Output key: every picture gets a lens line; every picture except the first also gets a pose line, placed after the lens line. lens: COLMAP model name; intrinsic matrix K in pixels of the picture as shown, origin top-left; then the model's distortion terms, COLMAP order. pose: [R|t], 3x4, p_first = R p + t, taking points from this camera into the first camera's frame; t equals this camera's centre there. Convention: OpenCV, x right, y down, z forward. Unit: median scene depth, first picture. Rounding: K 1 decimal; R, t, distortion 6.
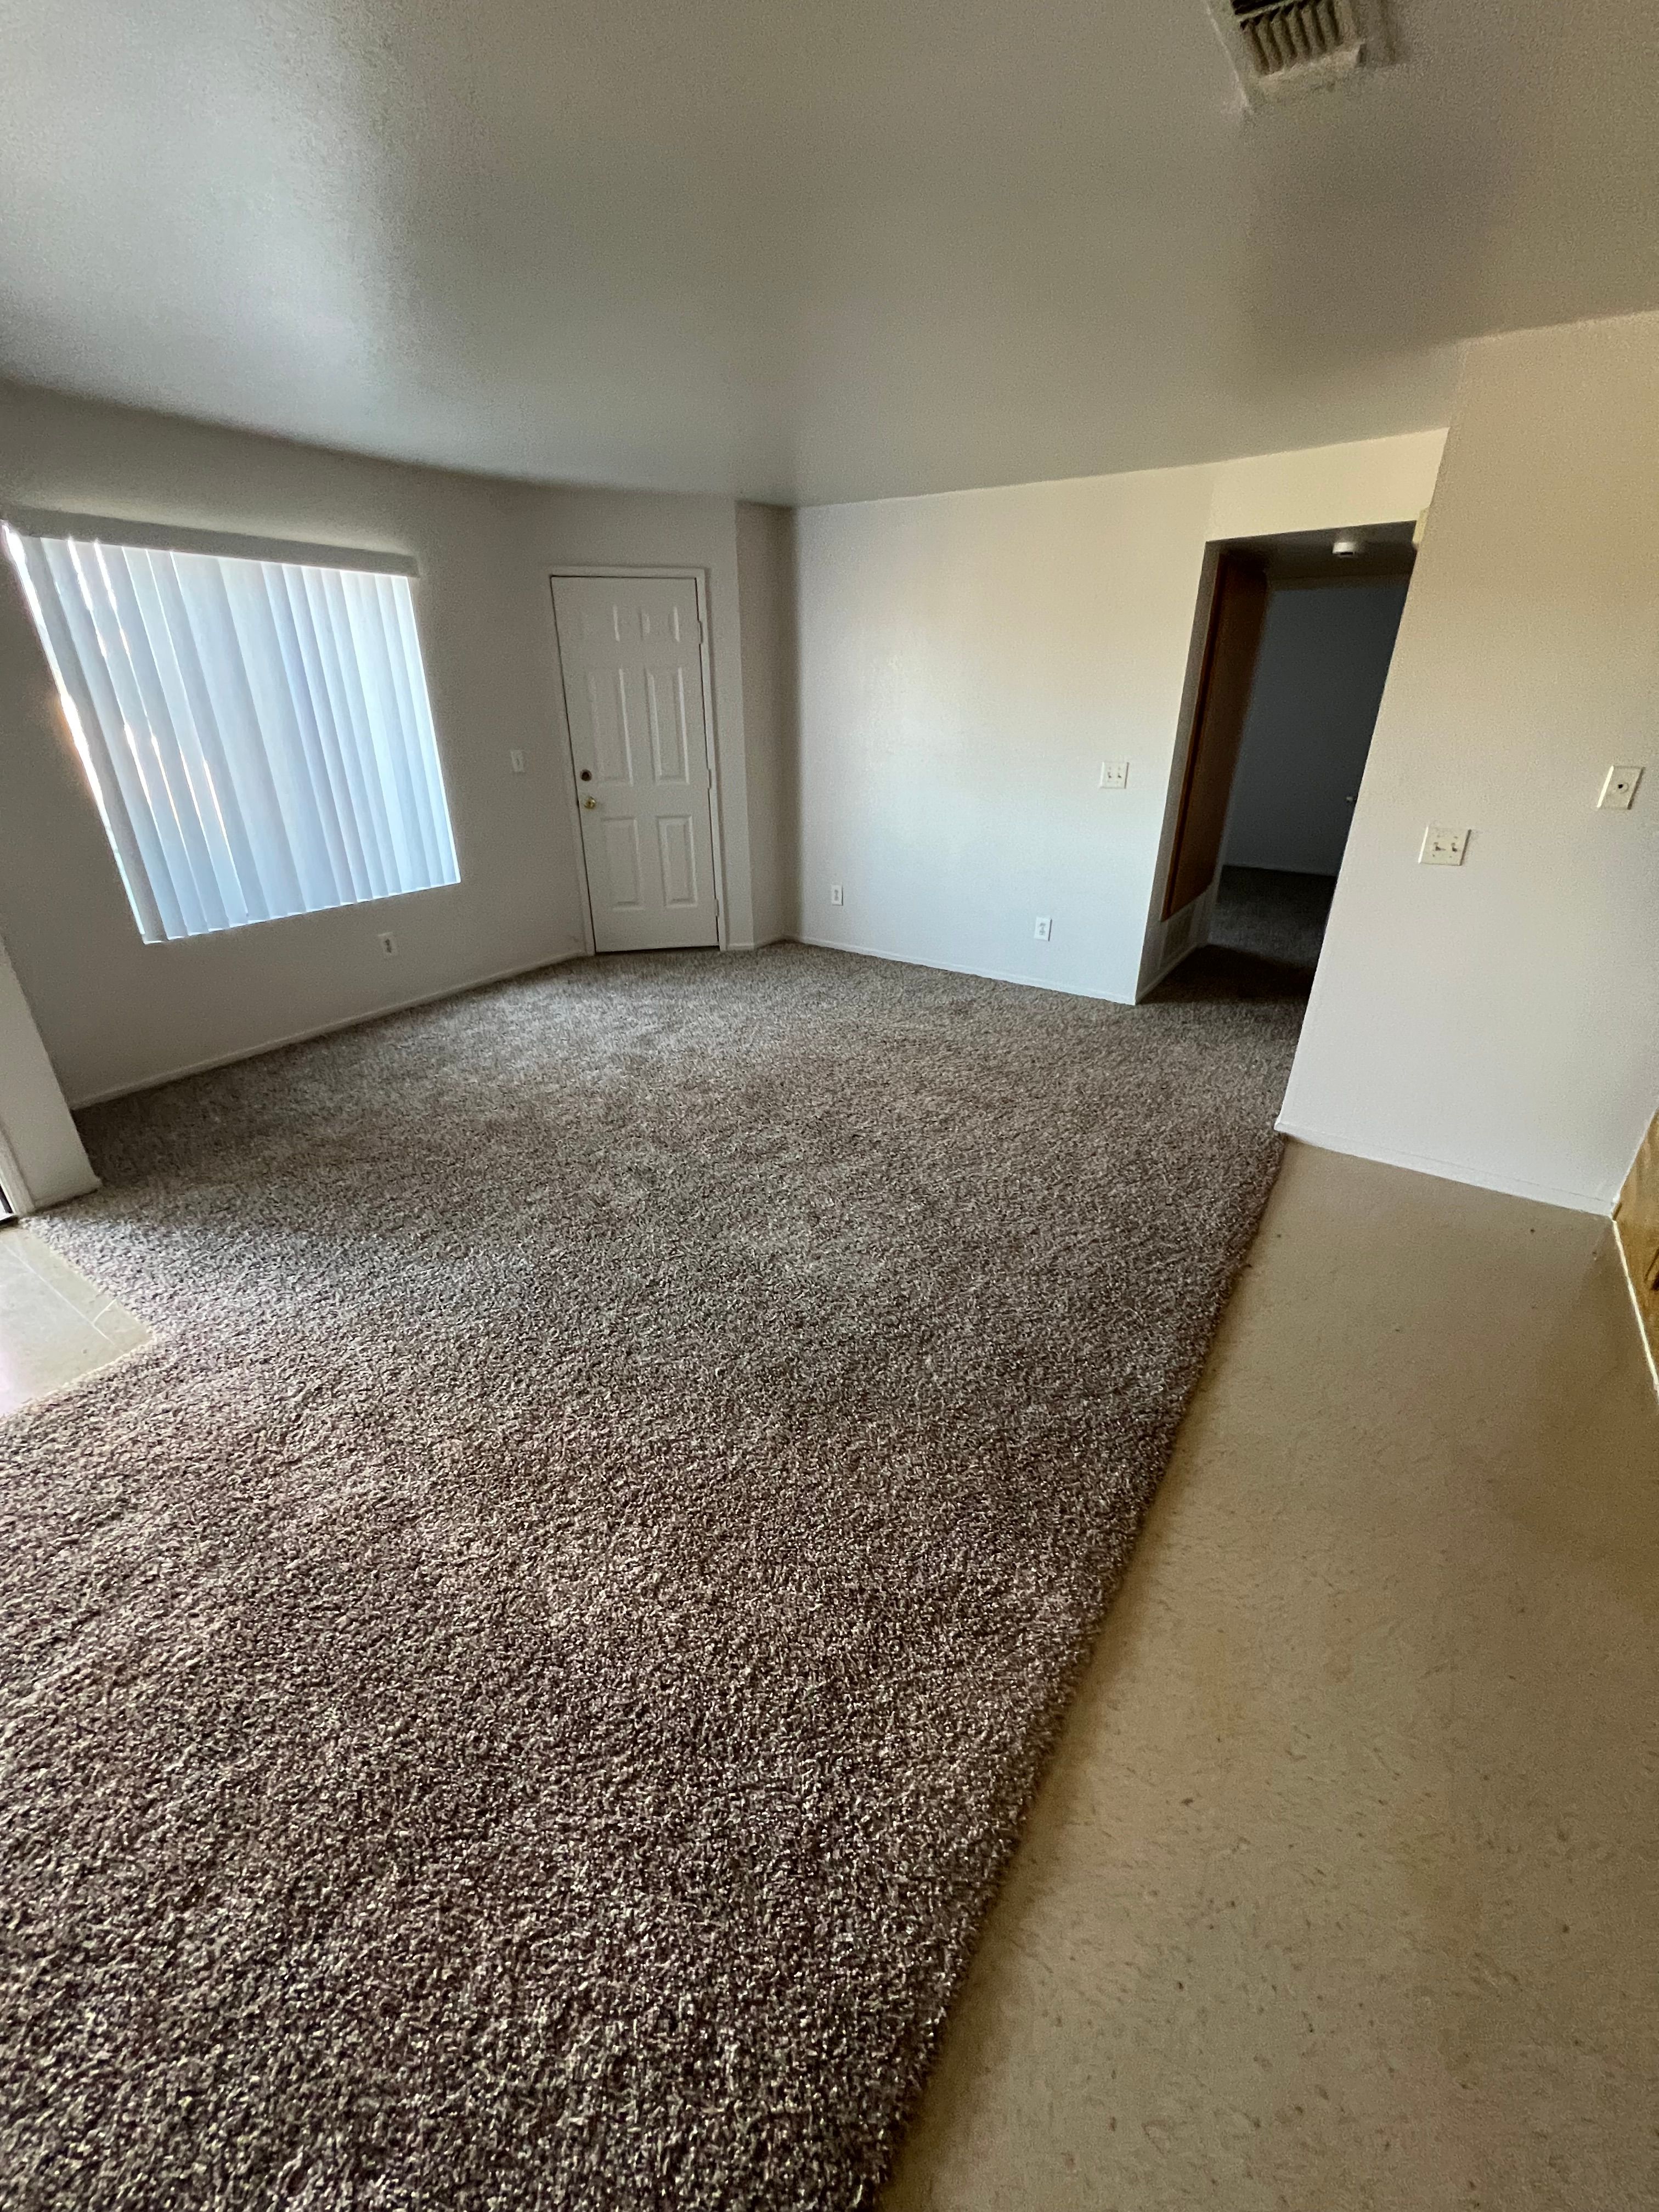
lens RADIAL K [[893.1, 0, 834.0], [0, 893.1, 1099.0], [0, 0, 1]] dist [-0.000773, -0.000373]
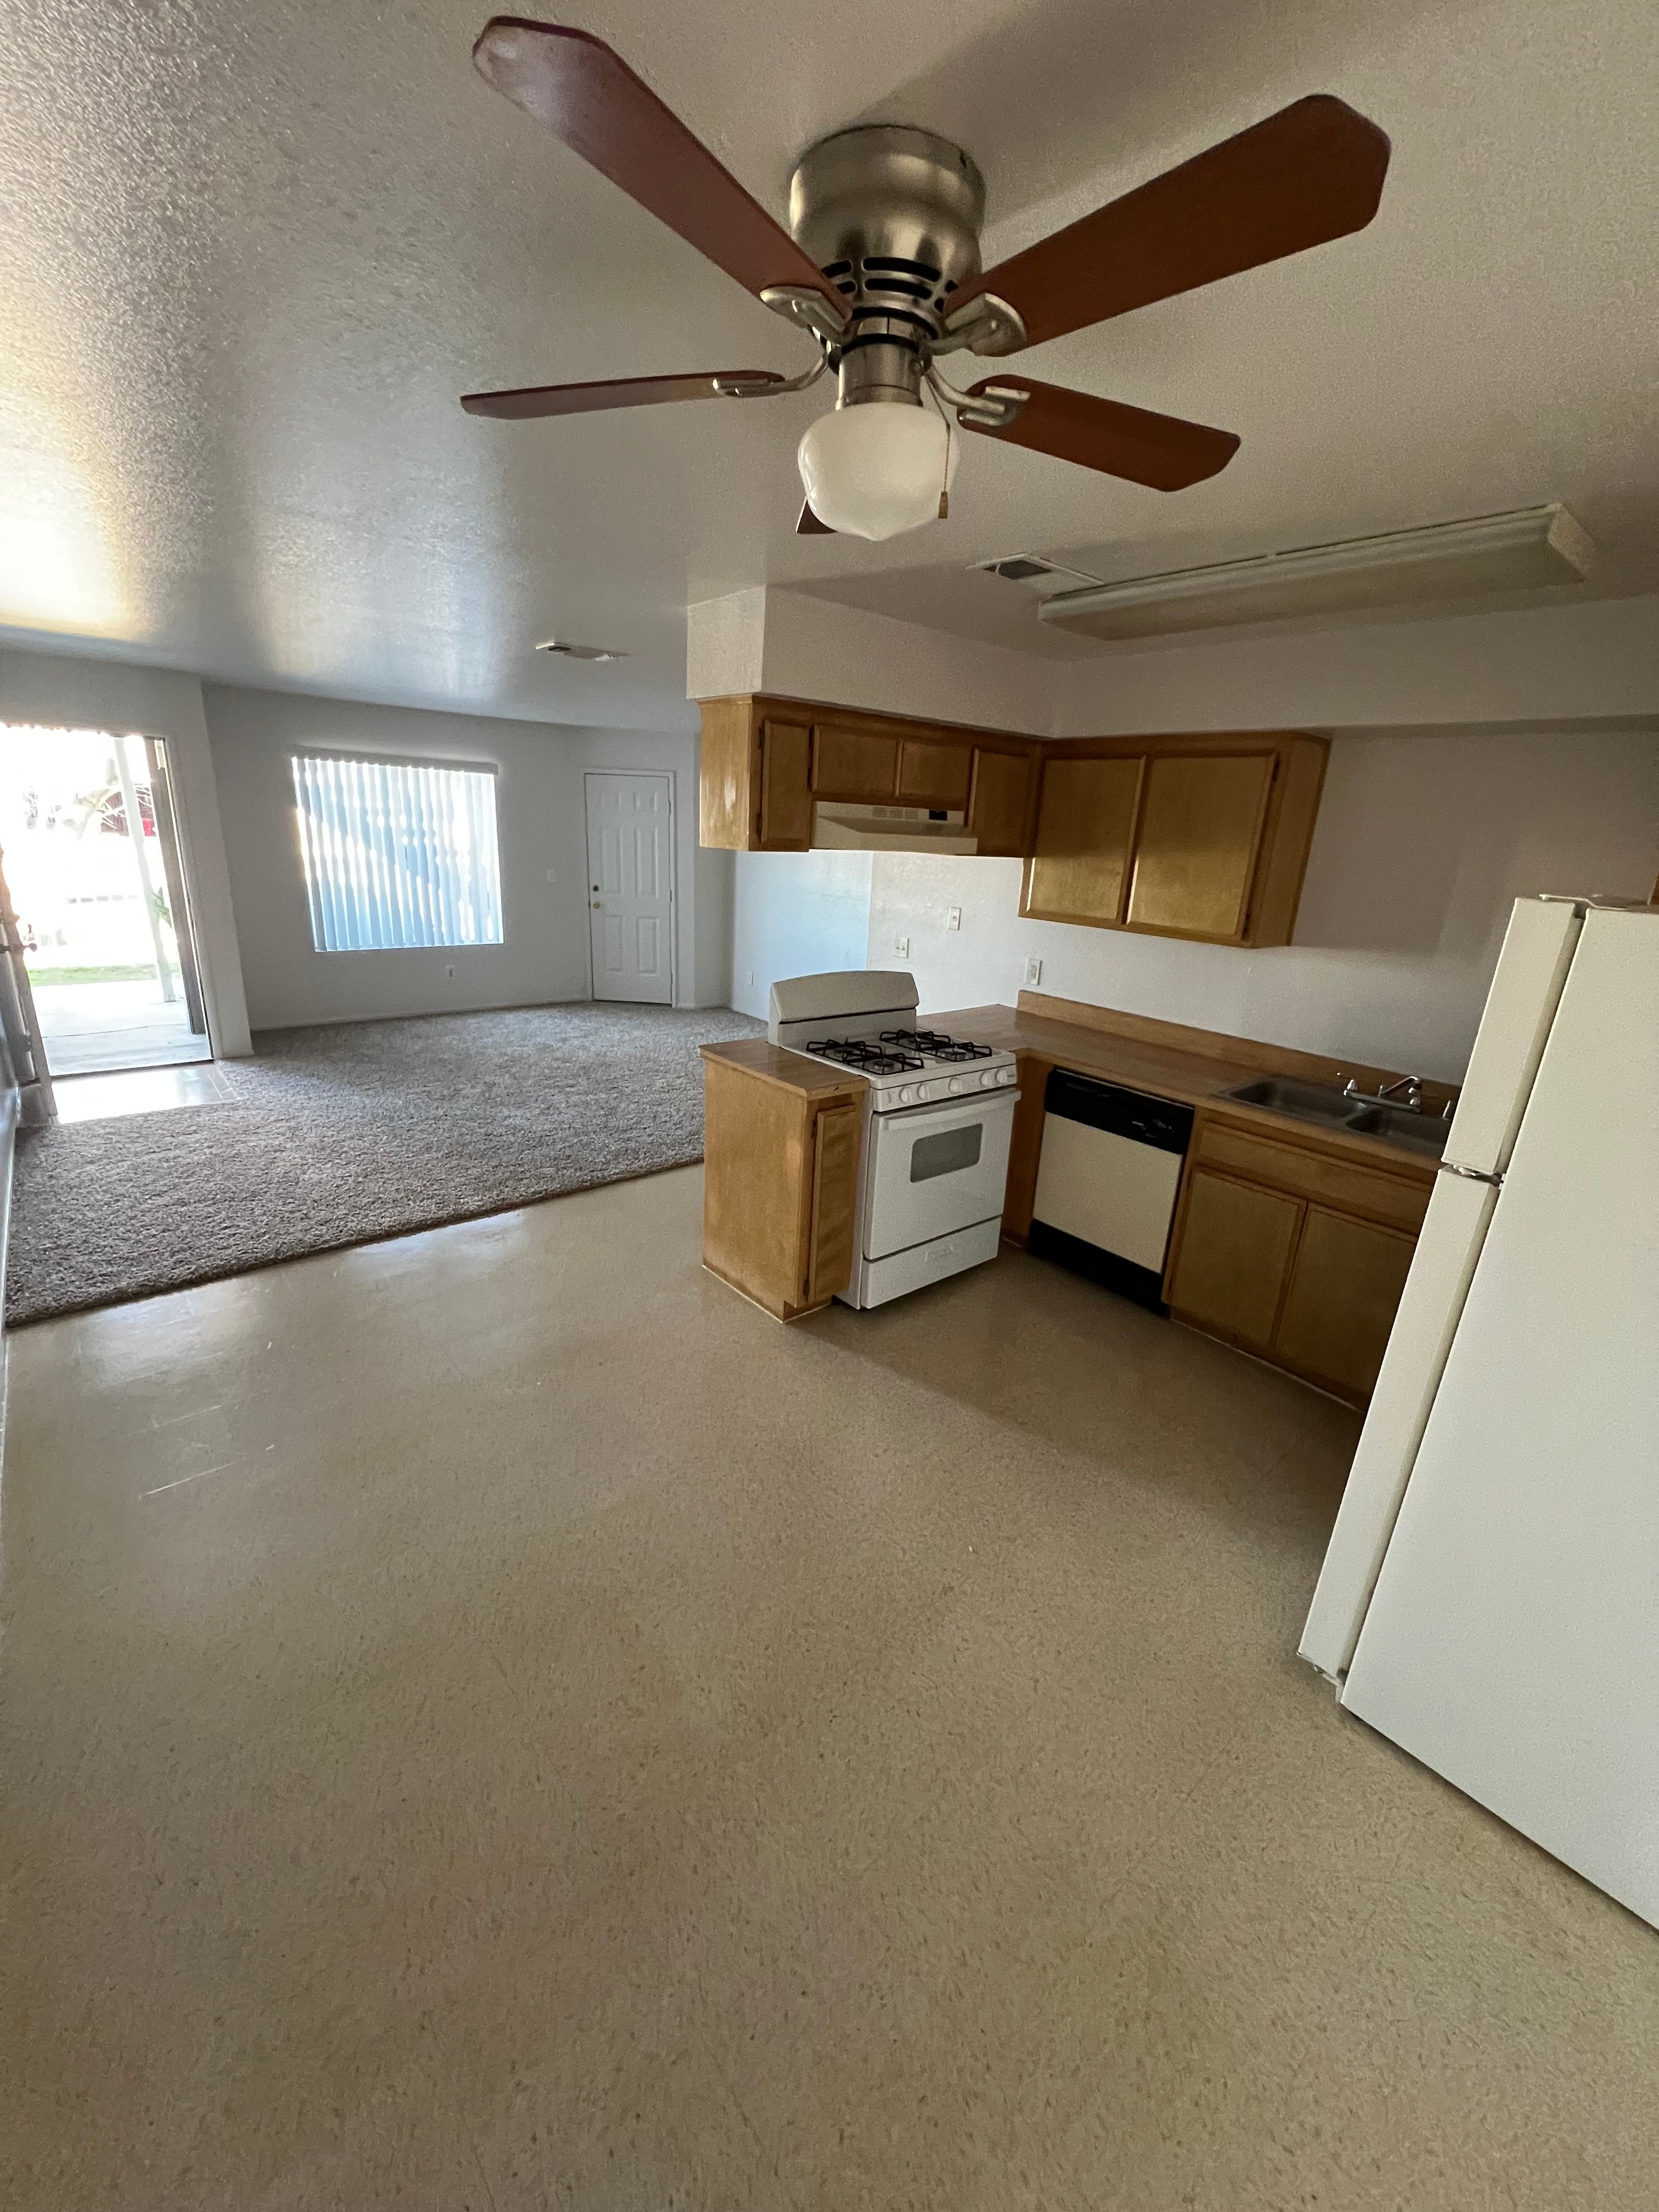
lens RADIAL K [[893.1, 0, 829.1], [0, 893.1, 1103.9], [0, 0, 1]] dist [-0.000773, -0.000373]
pose [[0.958780, 0.125439, -0.254962, 0.768962], [-0.160632, 0.979422, -0.122186, 0.192737], [0.234388, 0.158105, 0.959200, -0.502234]]
